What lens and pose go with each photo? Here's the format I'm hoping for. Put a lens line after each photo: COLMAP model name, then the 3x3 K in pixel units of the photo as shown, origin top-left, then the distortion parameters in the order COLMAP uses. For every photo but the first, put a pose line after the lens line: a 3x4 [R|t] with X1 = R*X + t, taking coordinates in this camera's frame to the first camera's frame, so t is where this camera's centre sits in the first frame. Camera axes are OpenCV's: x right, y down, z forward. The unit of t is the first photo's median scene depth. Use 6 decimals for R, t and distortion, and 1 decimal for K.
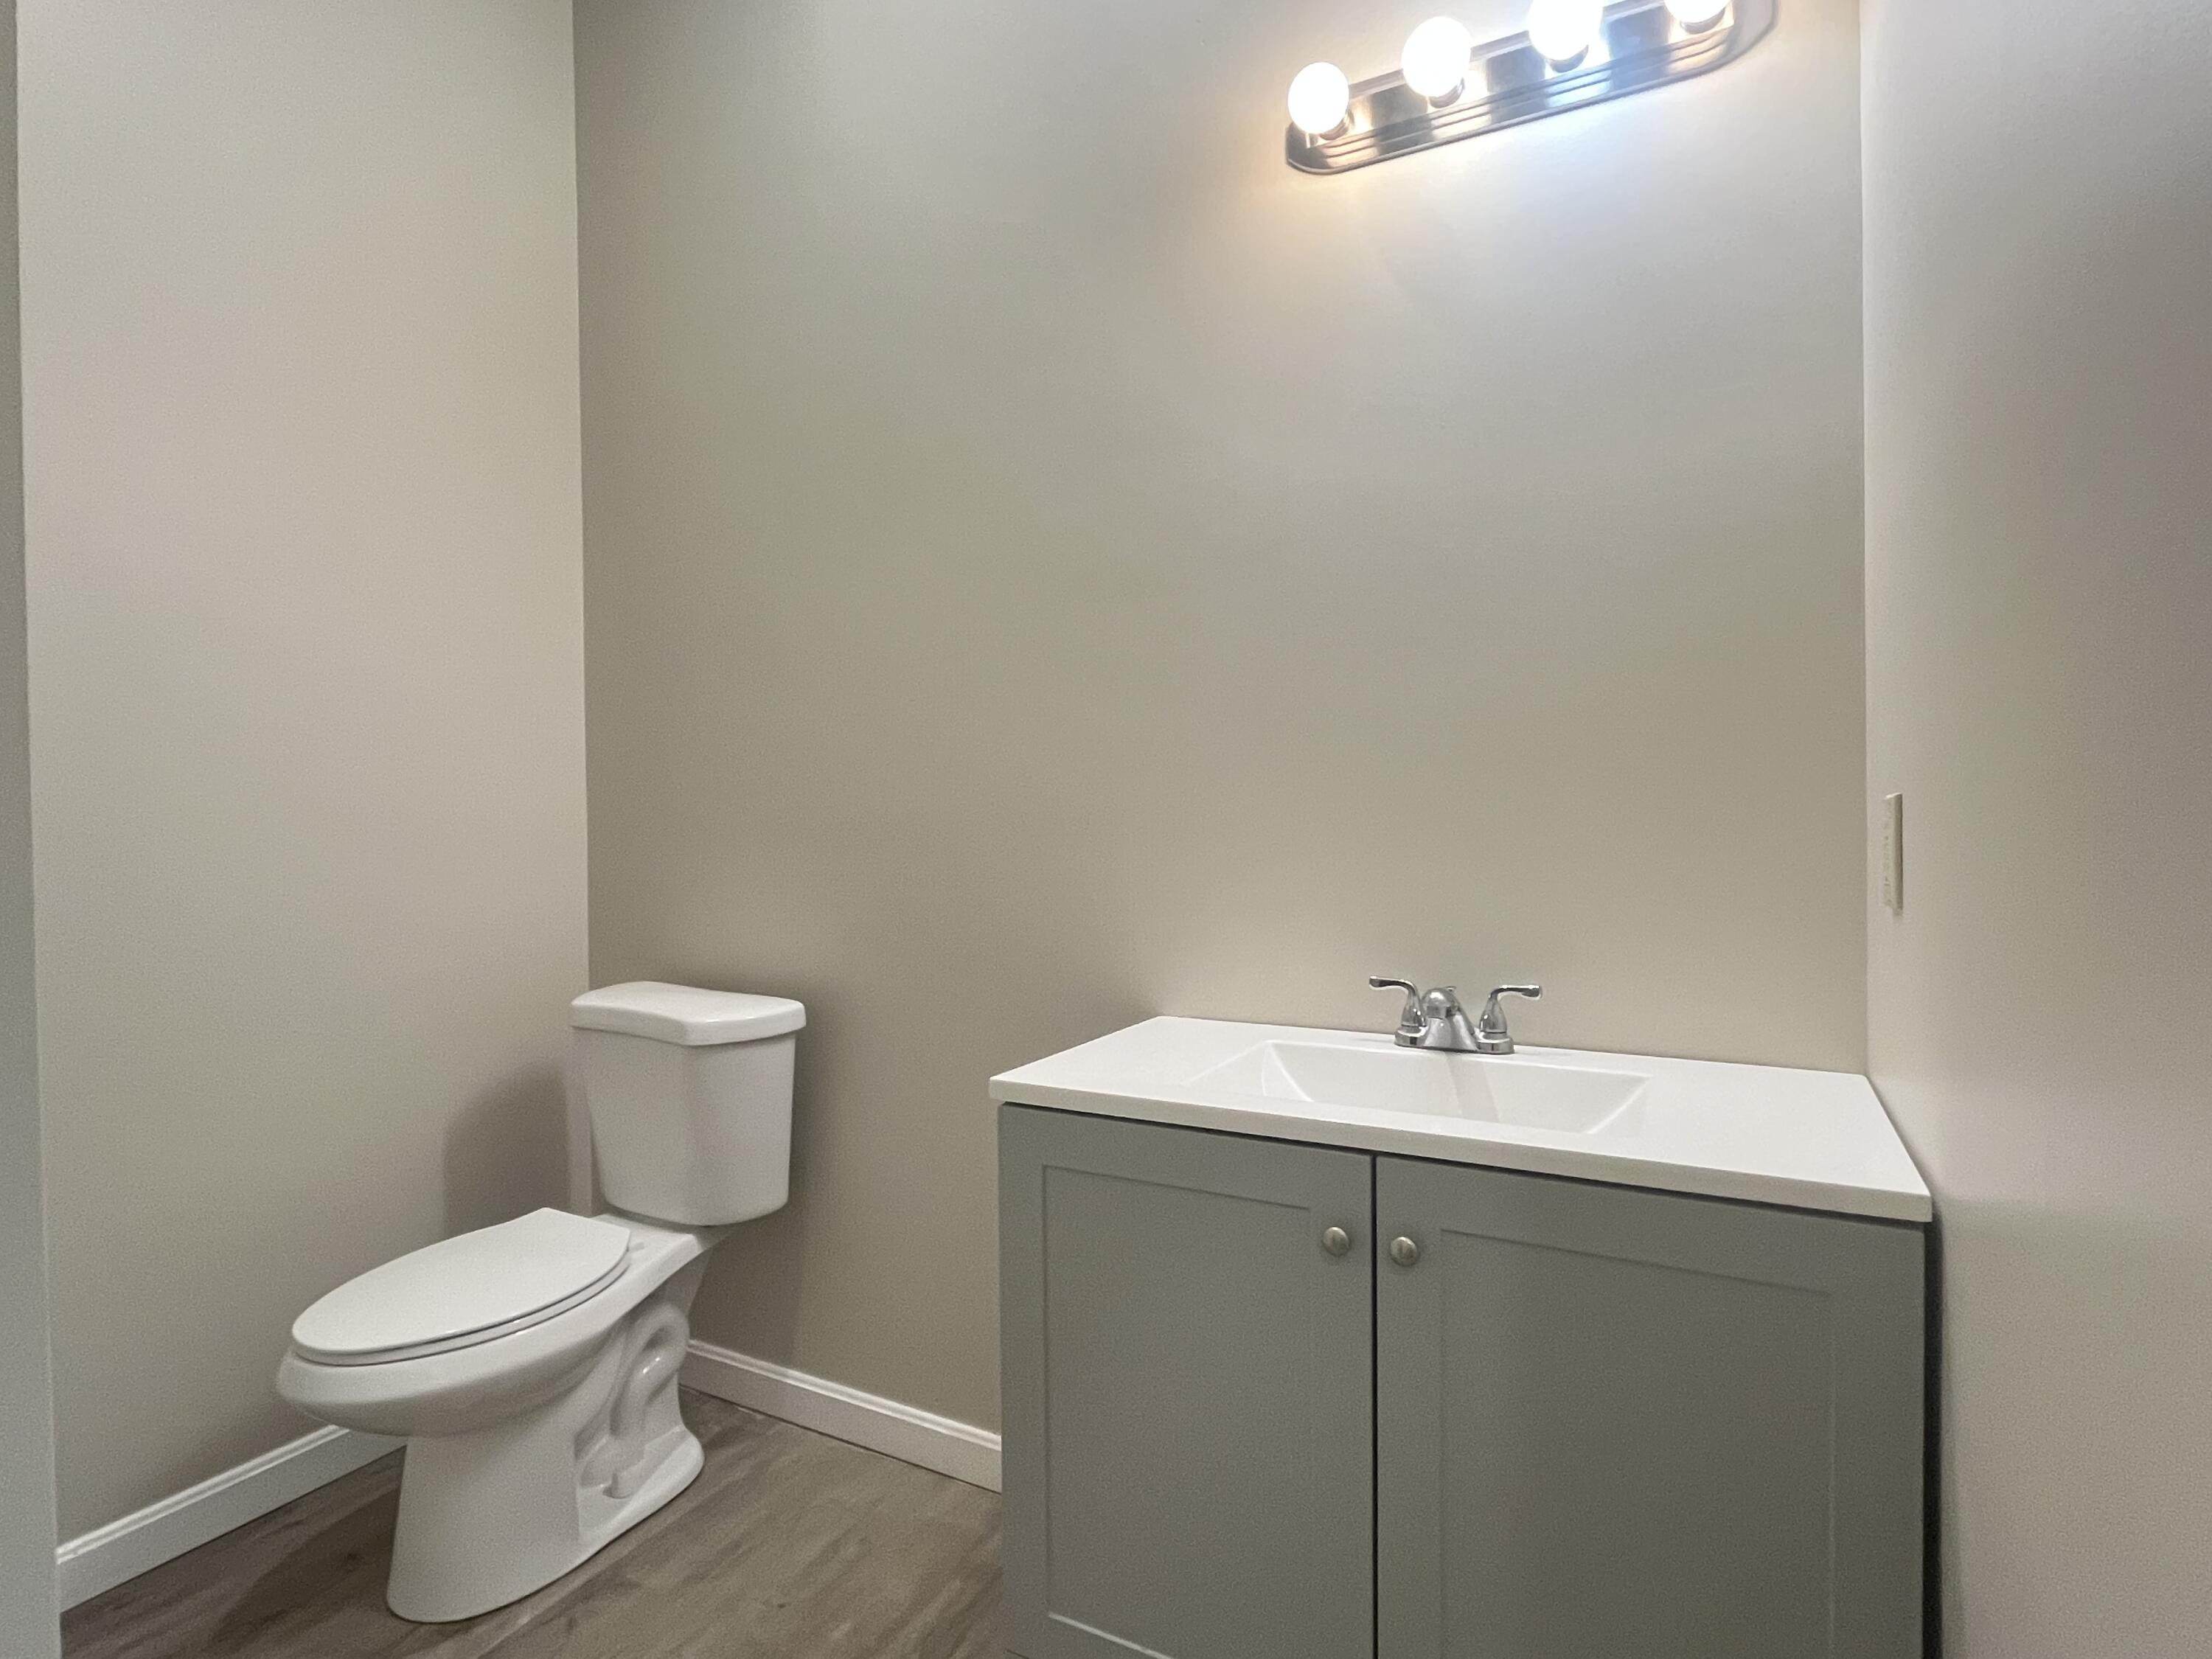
lens RADIAL K [[1107.7, 0, 1106.1], [0, 1107.7, 825.9], [0, 0, 1]] dist [-0.001141, -0.001301]
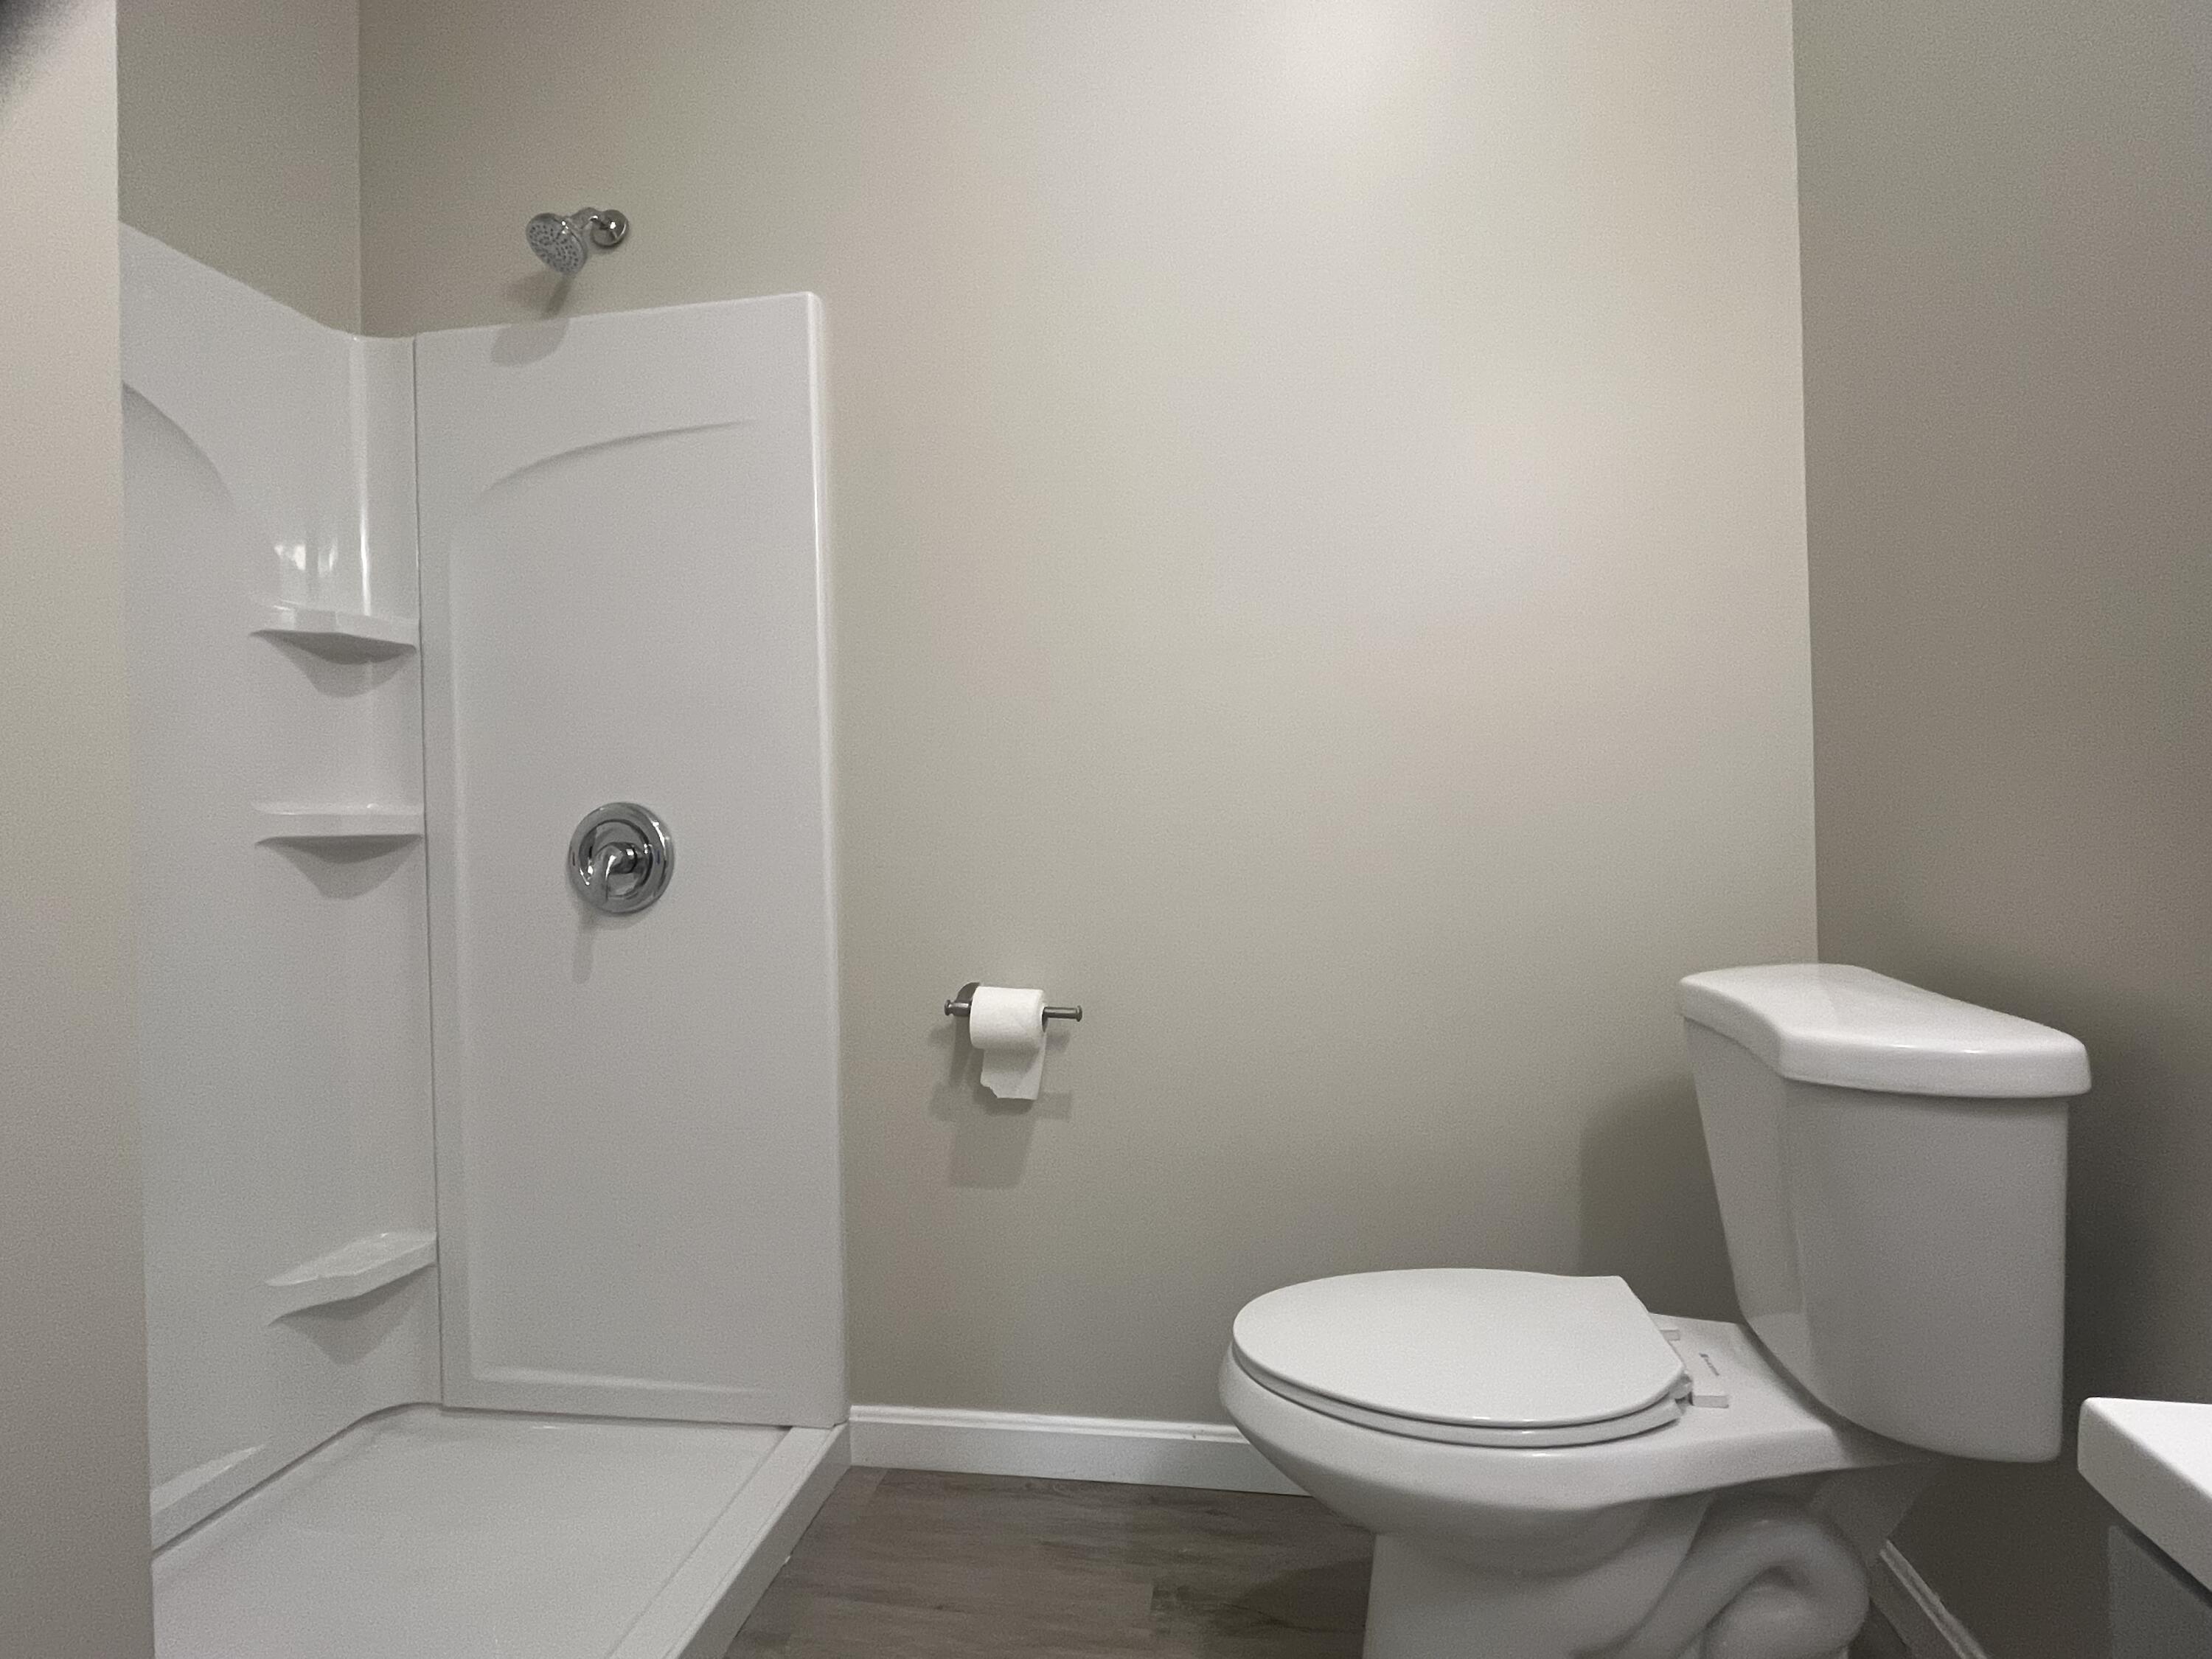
lens RADIAL K [[1107.7, 0, 1104.1], [0, 1107.7, 832.8], [0, 0, 1]] dist [-0.001141, -0.001301]
pose [[0.315274, -0.007698, -0.948969, 0.035442], [0.017333, 0.999847, -0.002352, 0.070515], [0.948842, -0.015707, 0.315360, 0.491220]]
